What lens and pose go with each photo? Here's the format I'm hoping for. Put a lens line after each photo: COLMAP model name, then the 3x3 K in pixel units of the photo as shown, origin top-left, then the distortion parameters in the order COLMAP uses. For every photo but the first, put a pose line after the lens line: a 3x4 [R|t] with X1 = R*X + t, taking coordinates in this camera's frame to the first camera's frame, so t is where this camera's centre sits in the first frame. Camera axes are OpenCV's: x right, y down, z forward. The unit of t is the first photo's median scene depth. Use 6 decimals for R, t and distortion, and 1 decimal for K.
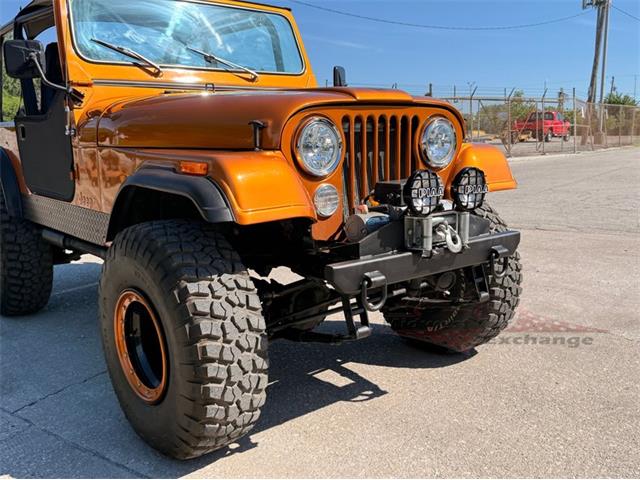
lens RADIAL K [[622.2, 0, 330.0], [0, 622.2, 237.4], [0, 0, 1]] dist [0.065635, 0.000000]
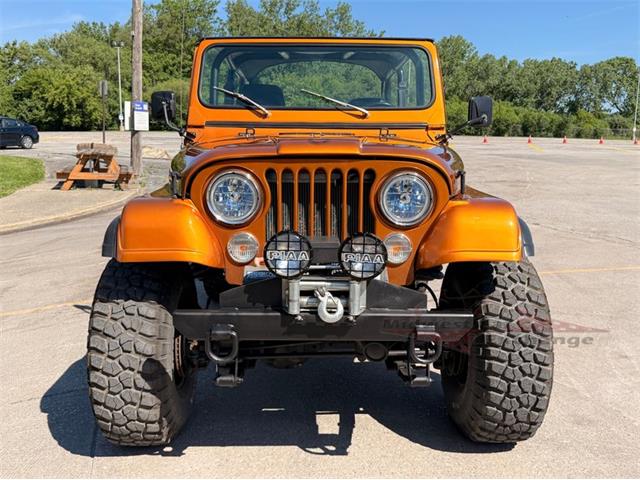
lens RADIAL K [[622.2, 0, 324.4], [0, 622.2, 240.9], [0, 0, 1]] dist [0.065635, 0.000000]
pose [[0.771705, 0.125730, -0.623429, 0.733139], [-0.125642, 0.991084, 0.044352, -0.132274], [0.623447, 0.044102, 0.780621, 0.262696]]
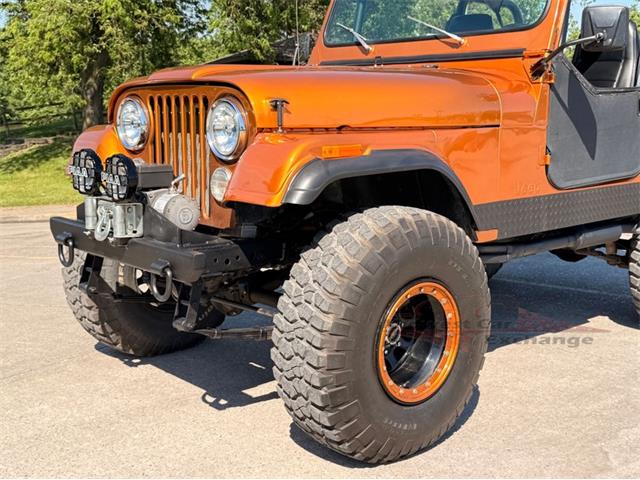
lens RADIAL K [[798.7, 0, 322.6], [0, 798.7, 244.5], [0, 0, 1]] dist [0.132833, 0.000000]
pose [[0.019939, 0.186999, -0.982158, 1.379126], [-0.175884, 0.967689, 0.180674, -0.245683], [0.984209, 0.169143, 0.052185, 1.236519]]
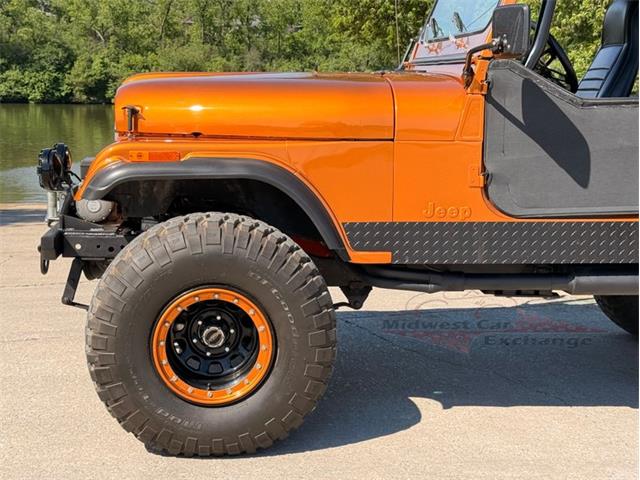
lens RADIAL K [[969.4, 0, 317.6], [0, 969.4, 240.8], [0, 0, 1]] dist [0.077933, 0.000000]
pose [[-0.596410, 0.127966, -0.792414, 1.295165], [-0.143351, 0.954359, 0.262011, -0.466034], [0.789776, 0.269859, -0.550845, 2.307231]]
